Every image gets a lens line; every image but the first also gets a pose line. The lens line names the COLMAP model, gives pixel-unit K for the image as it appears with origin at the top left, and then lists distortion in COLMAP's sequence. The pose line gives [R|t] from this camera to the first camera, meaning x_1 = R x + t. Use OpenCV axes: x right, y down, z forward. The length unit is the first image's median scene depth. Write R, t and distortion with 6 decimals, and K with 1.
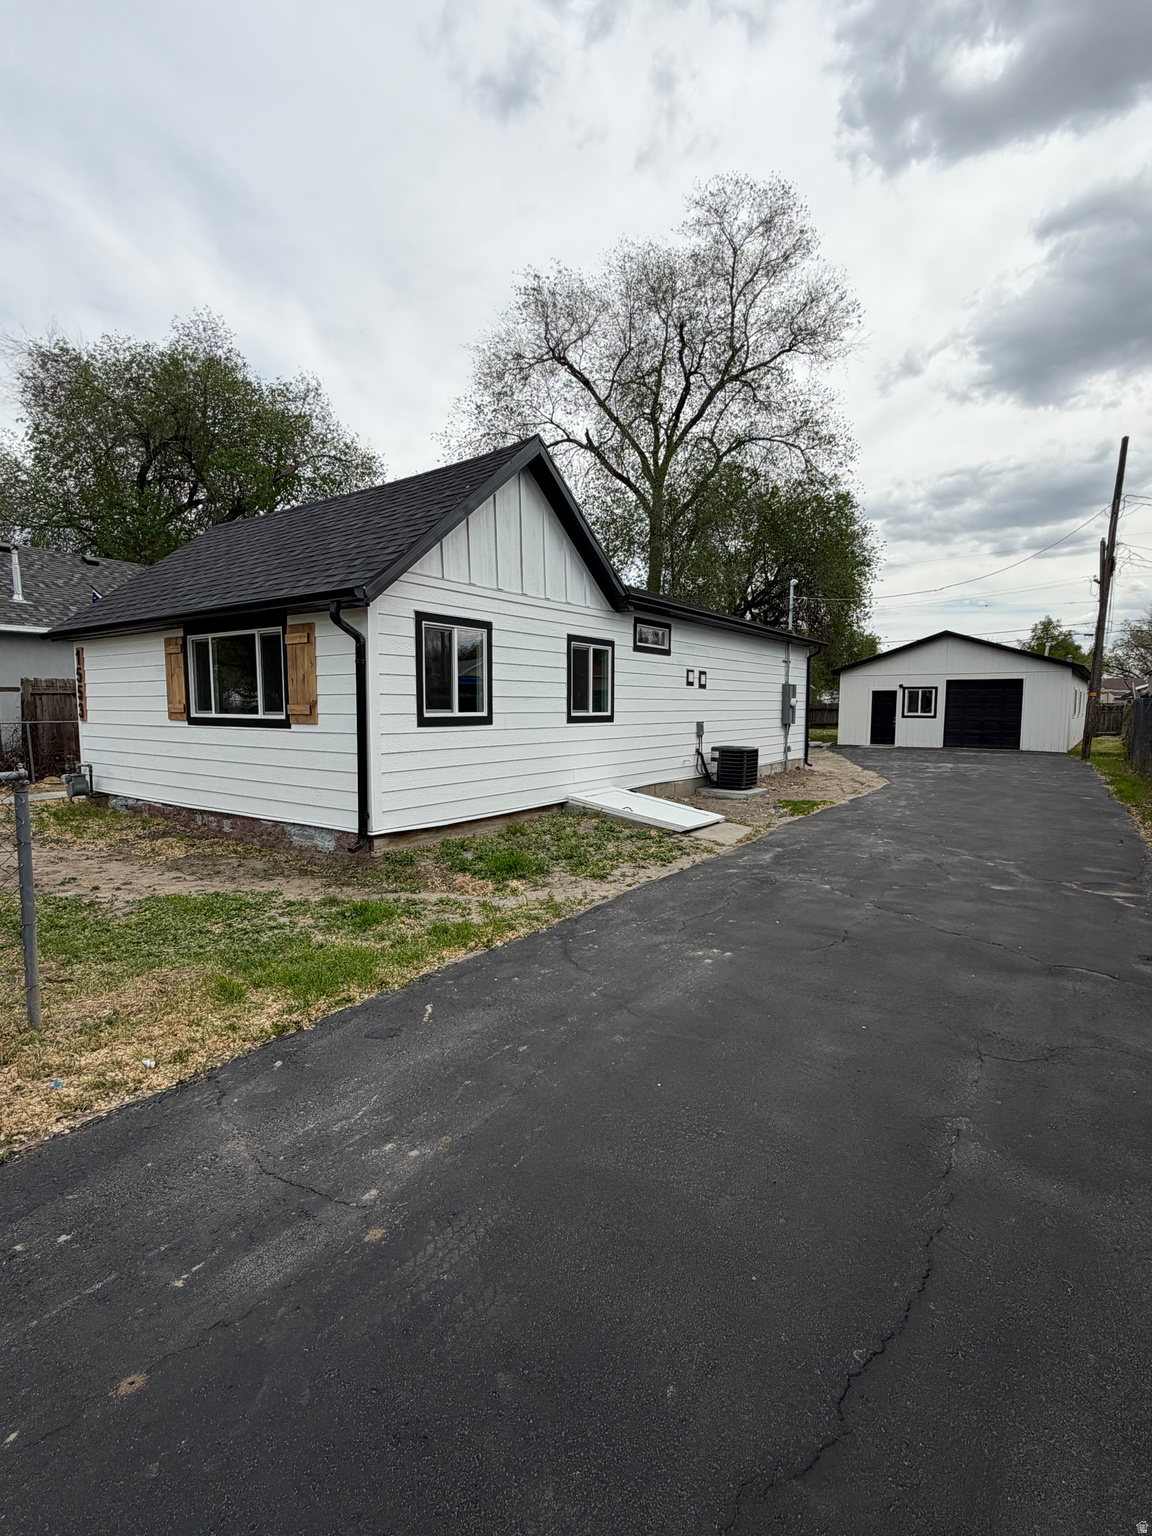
lens RADIAL K [[713.9, 0, 573.8], [0, 713.9, 774.0], [0, 0, 1]] dist [0.000322, 0.000003]
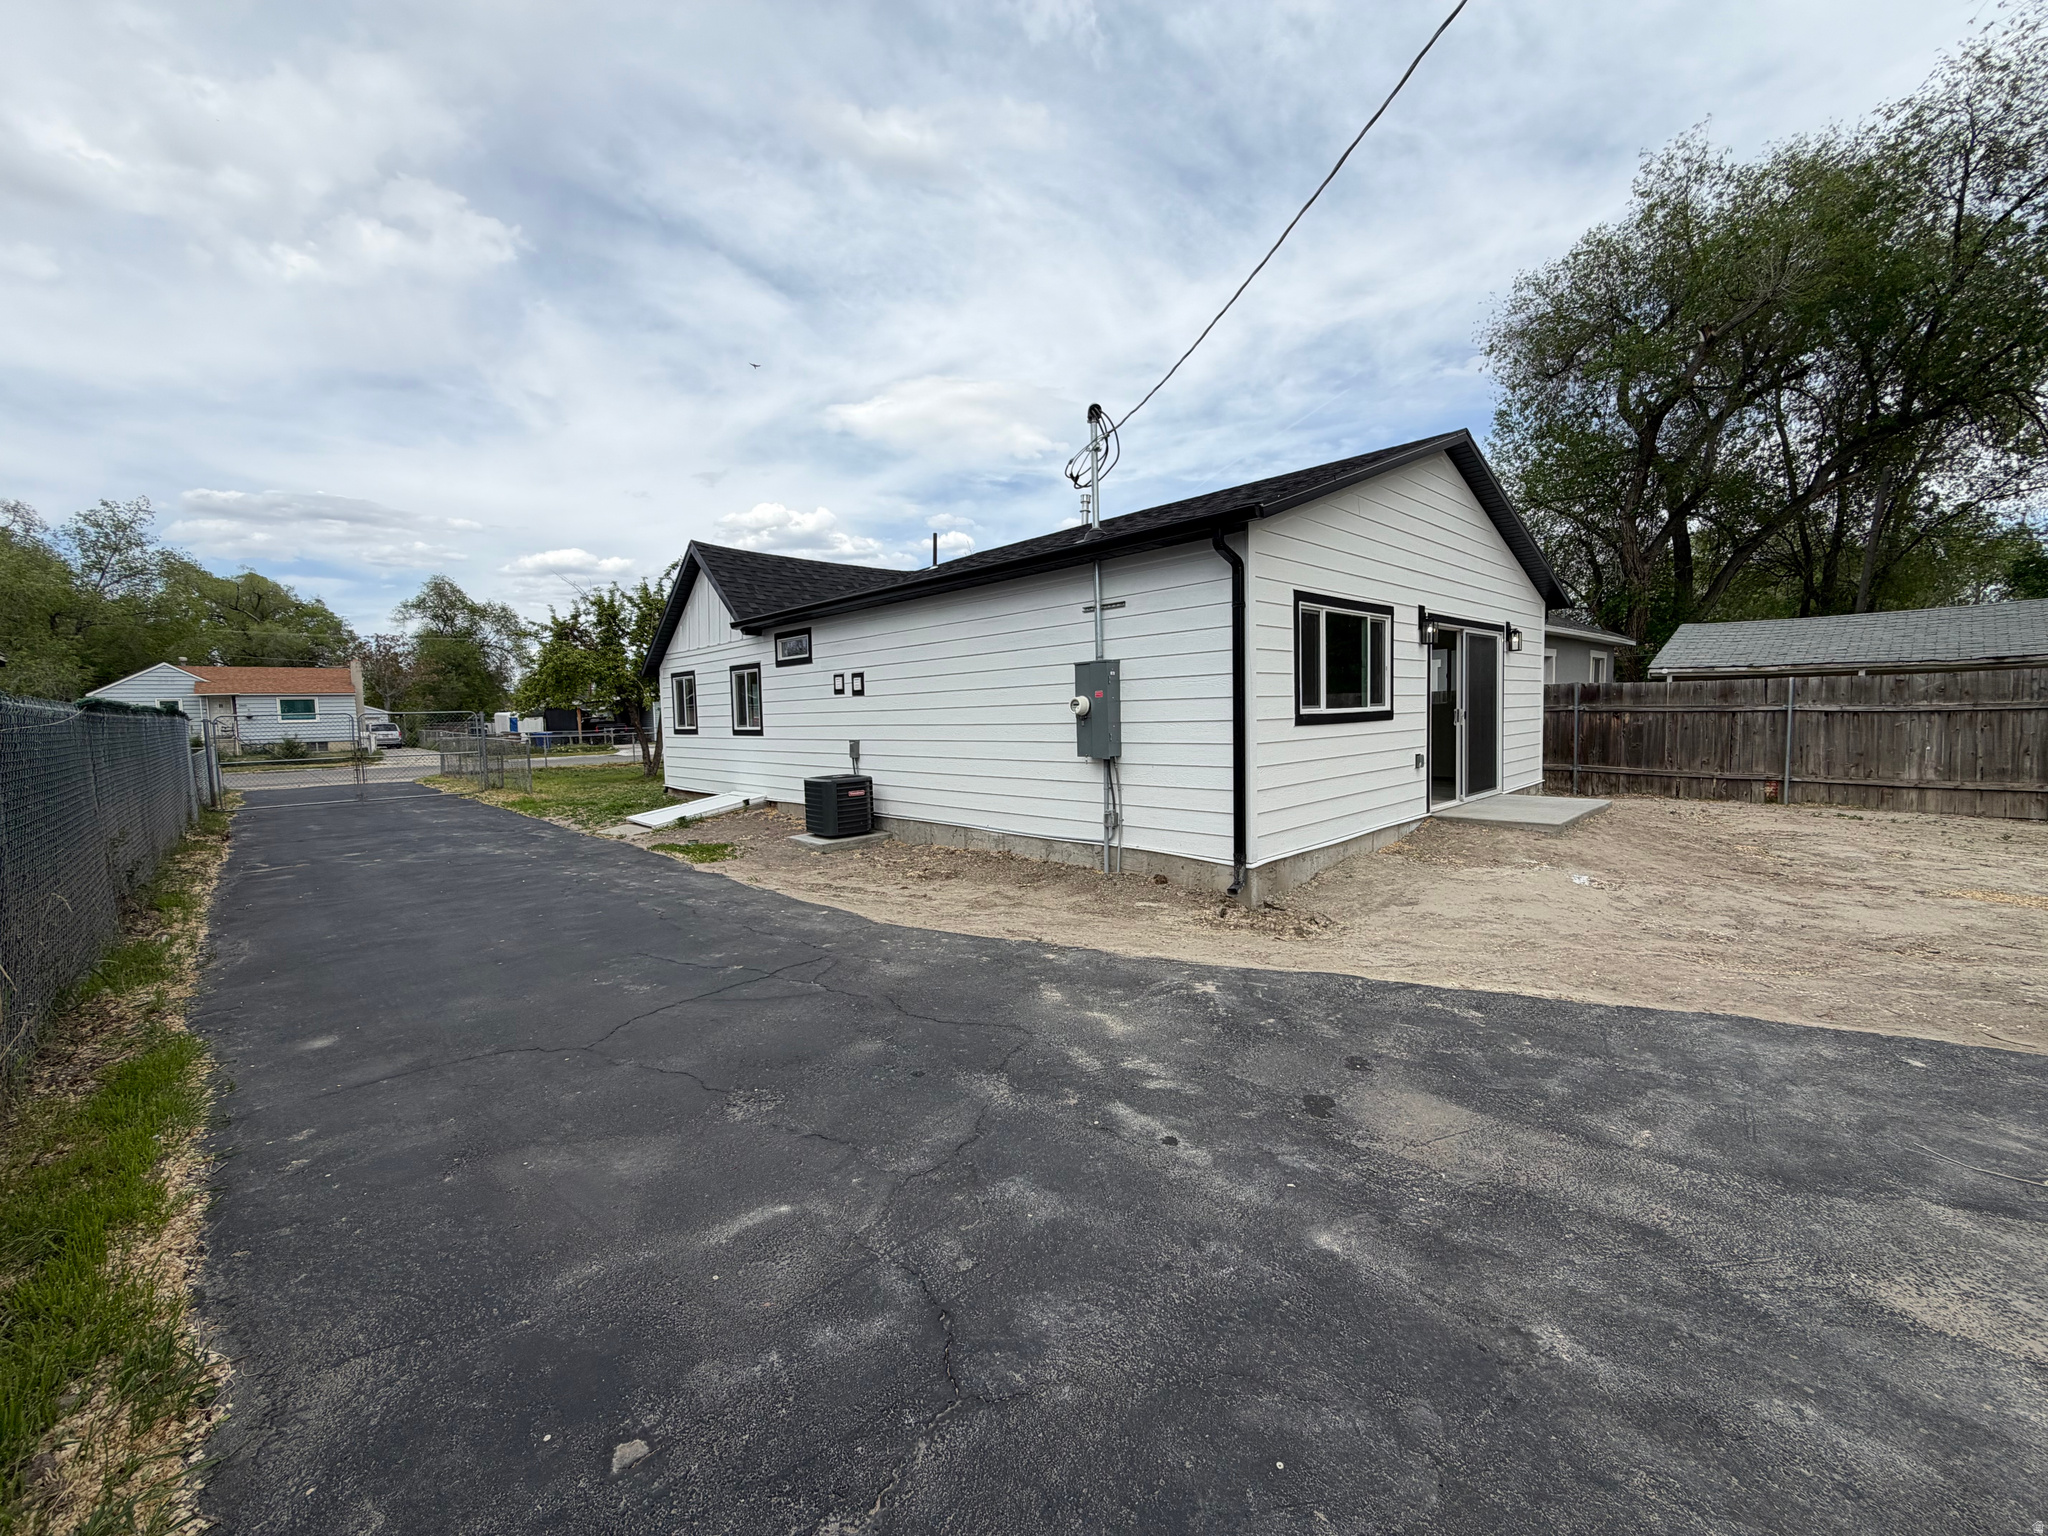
lens RADIAL K [[815.1, 0, 1035.7], [0, 815.1, 767.0], [0, 0, 1]] dist [0.001838, 0.000304]
pose [[-0.190231, 0.063466, -0.979686, 1.012279], [-0.074548, 0.994093, 0.078875, -0.130071], [0.978905, 0.088038, -0.184376, 1.380776]]
